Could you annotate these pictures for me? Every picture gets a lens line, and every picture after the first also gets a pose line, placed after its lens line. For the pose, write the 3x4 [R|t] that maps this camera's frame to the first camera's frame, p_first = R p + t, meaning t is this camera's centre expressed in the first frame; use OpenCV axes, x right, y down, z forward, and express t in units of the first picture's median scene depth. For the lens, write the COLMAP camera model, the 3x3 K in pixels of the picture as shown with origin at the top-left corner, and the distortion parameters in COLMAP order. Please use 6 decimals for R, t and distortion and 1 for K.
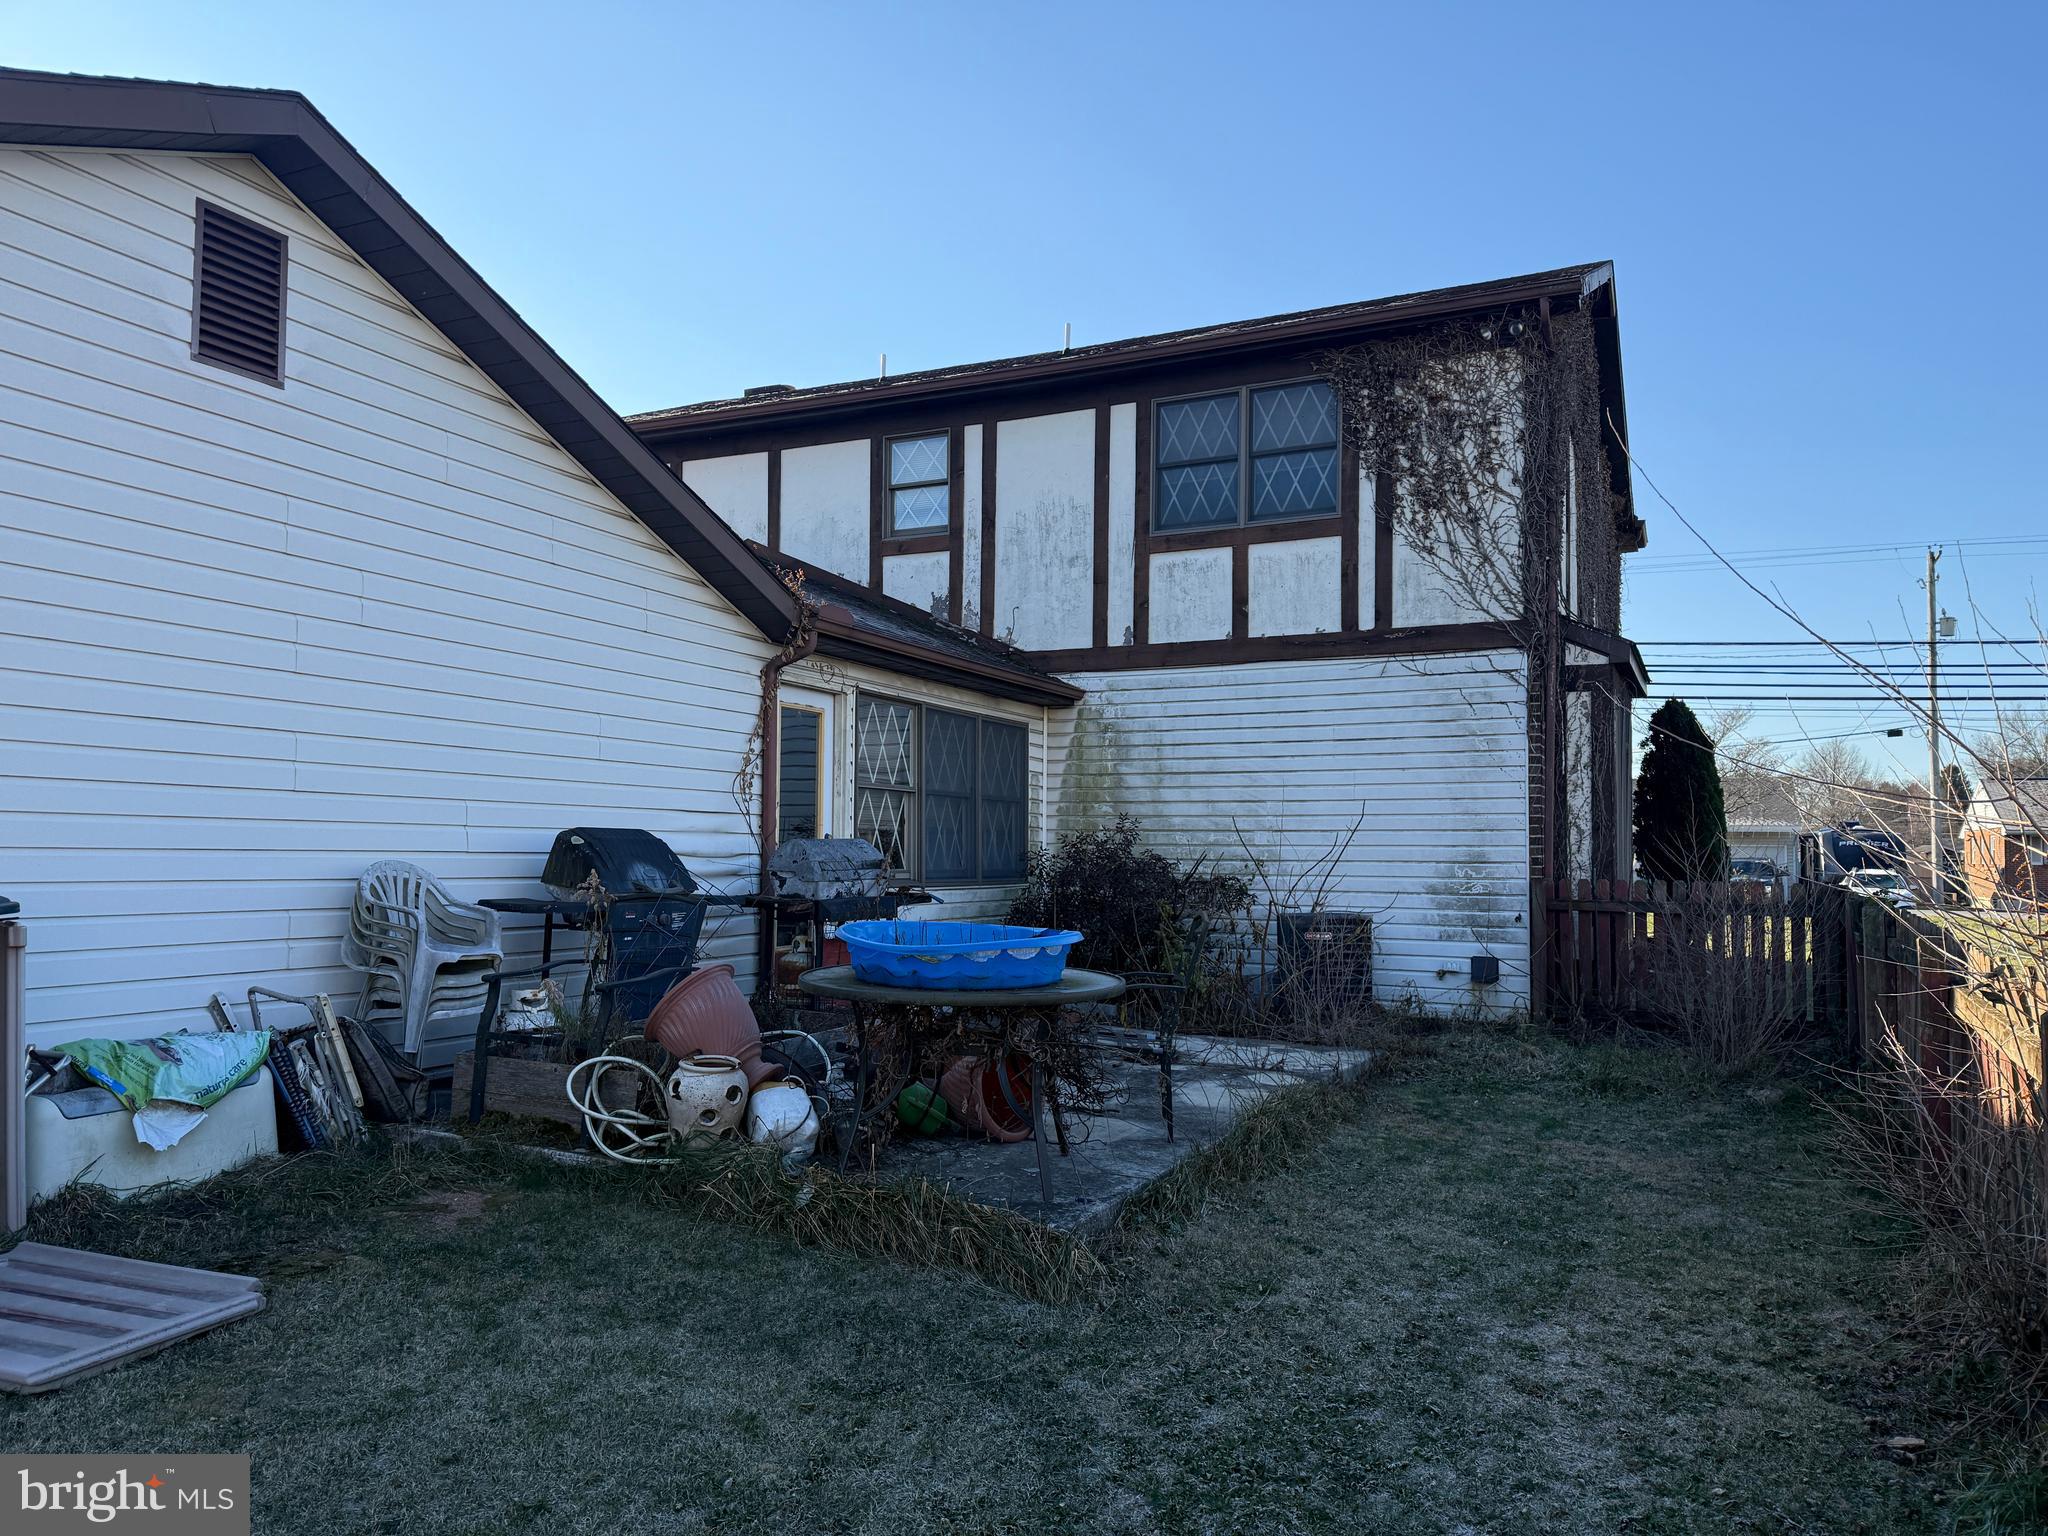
lens RADIAL K [[1490.7, 0, 1051.4], [0, 1490.7, 768.8], [0, 0, 1]] dist [0.072676, -0.068937]
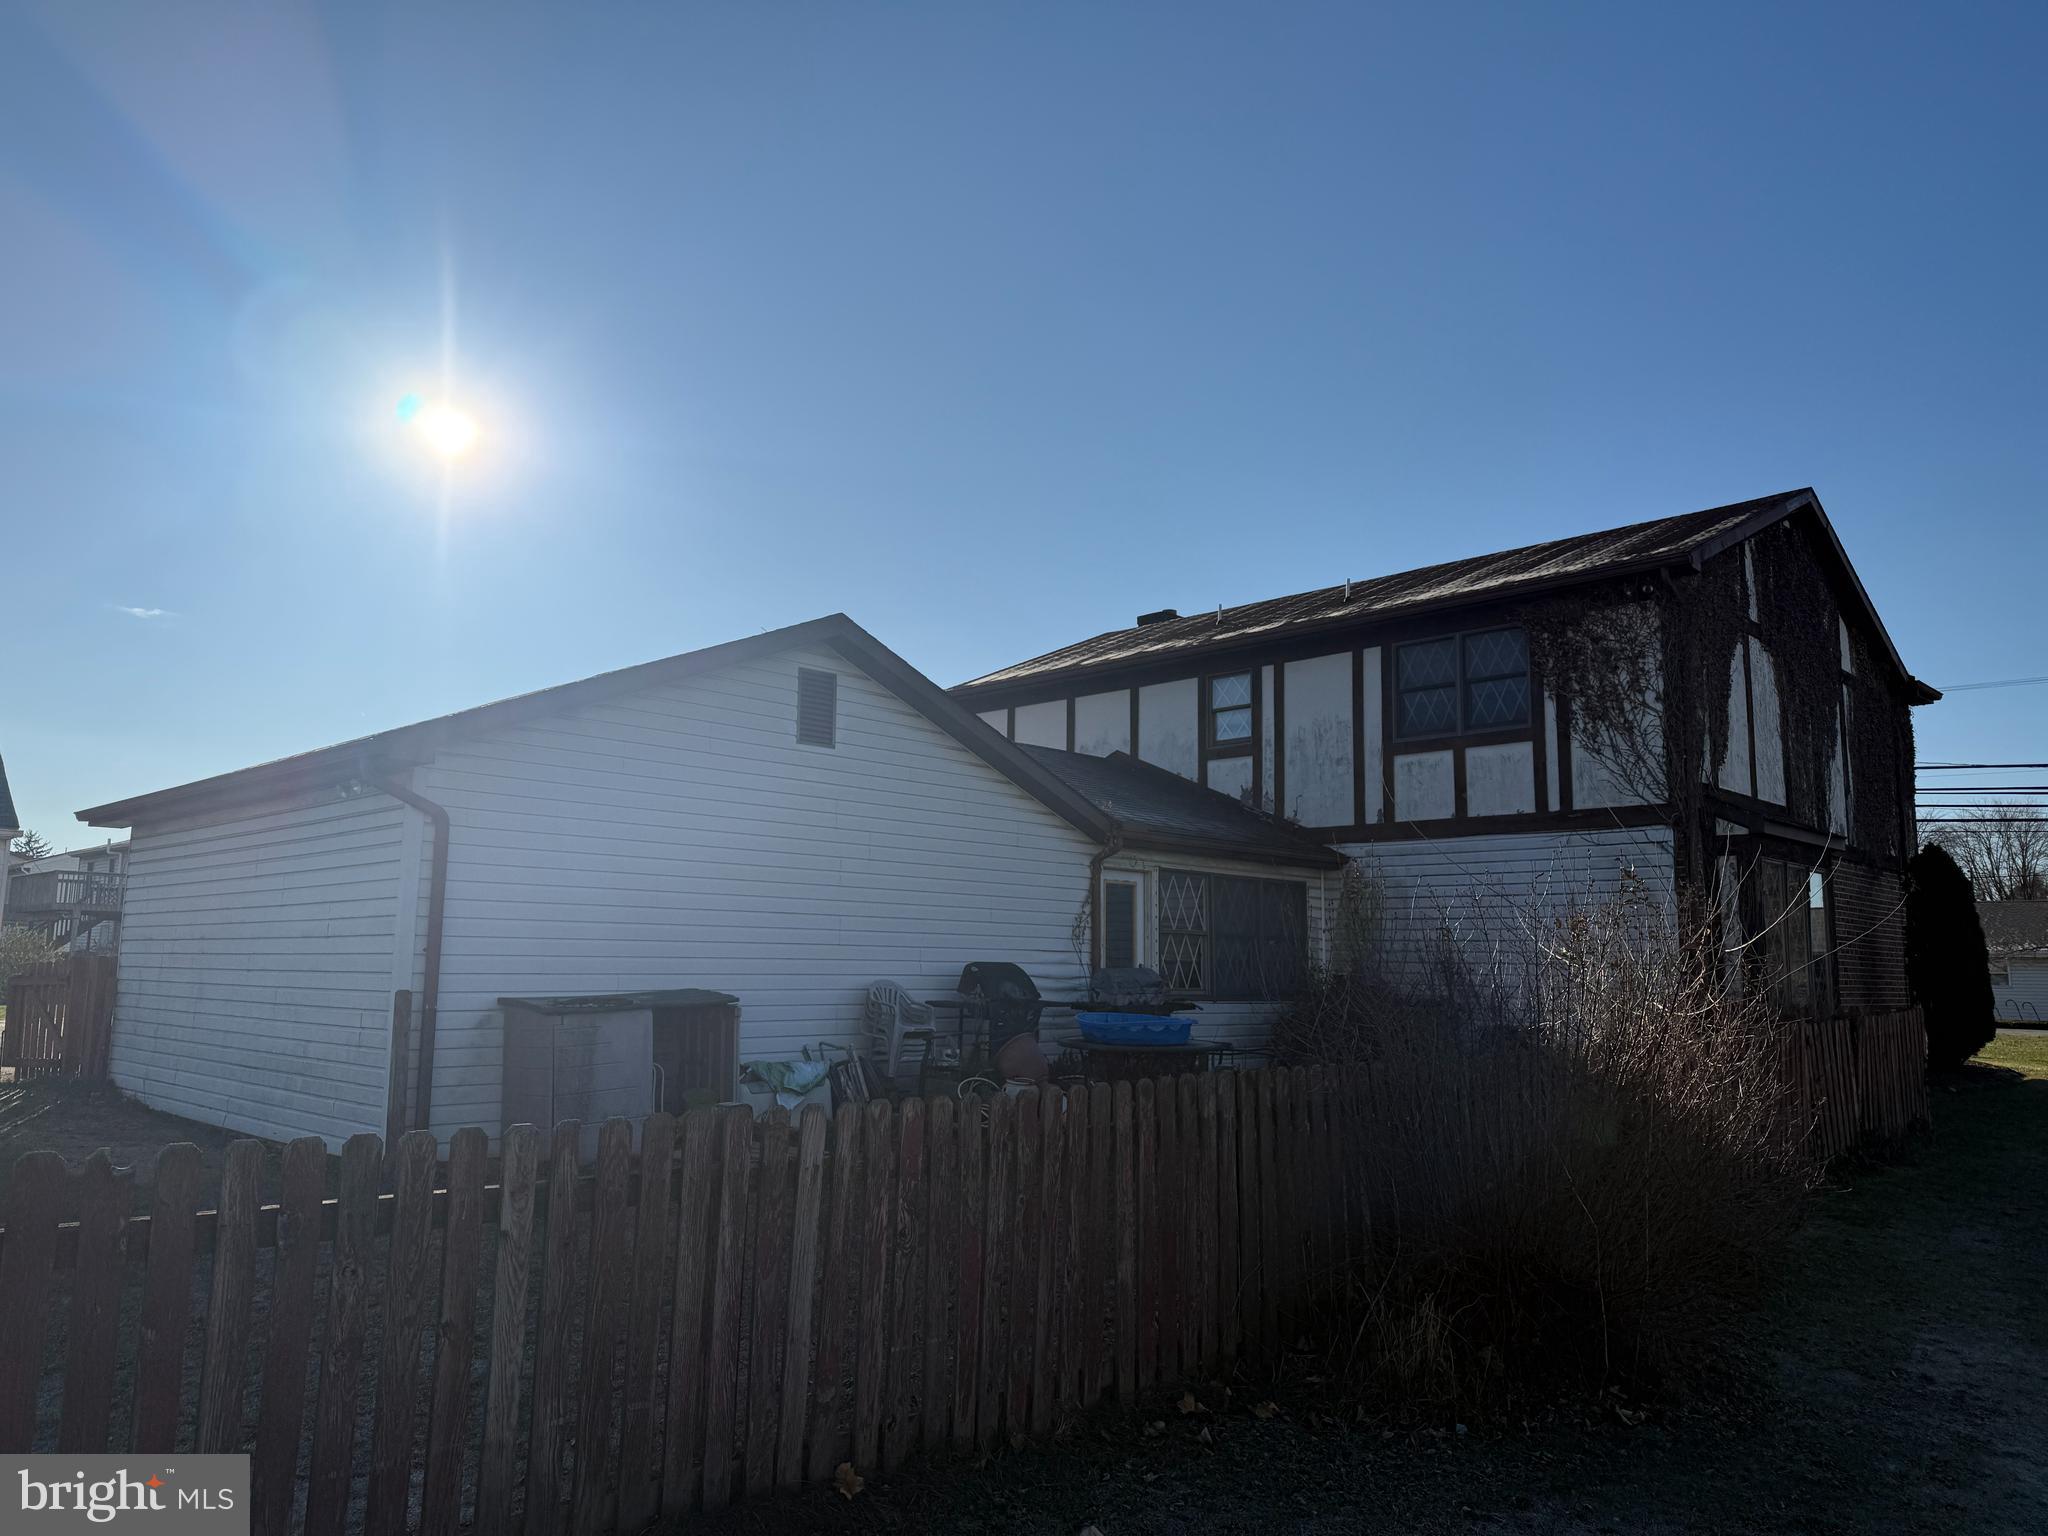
lens RADIAL K [[1490.7, 0, 1003.4], [0, 1490.7, 758.5], [0, 0, 1]] dist [0.072676, -0.068937]
pose [[0.940822, -0.040402, -0.336485, 0.209931], [0.012183, 0.996259, -0.085558, -0.031931], [0.338683, 0.076395, 0.937794, -0.441973]]
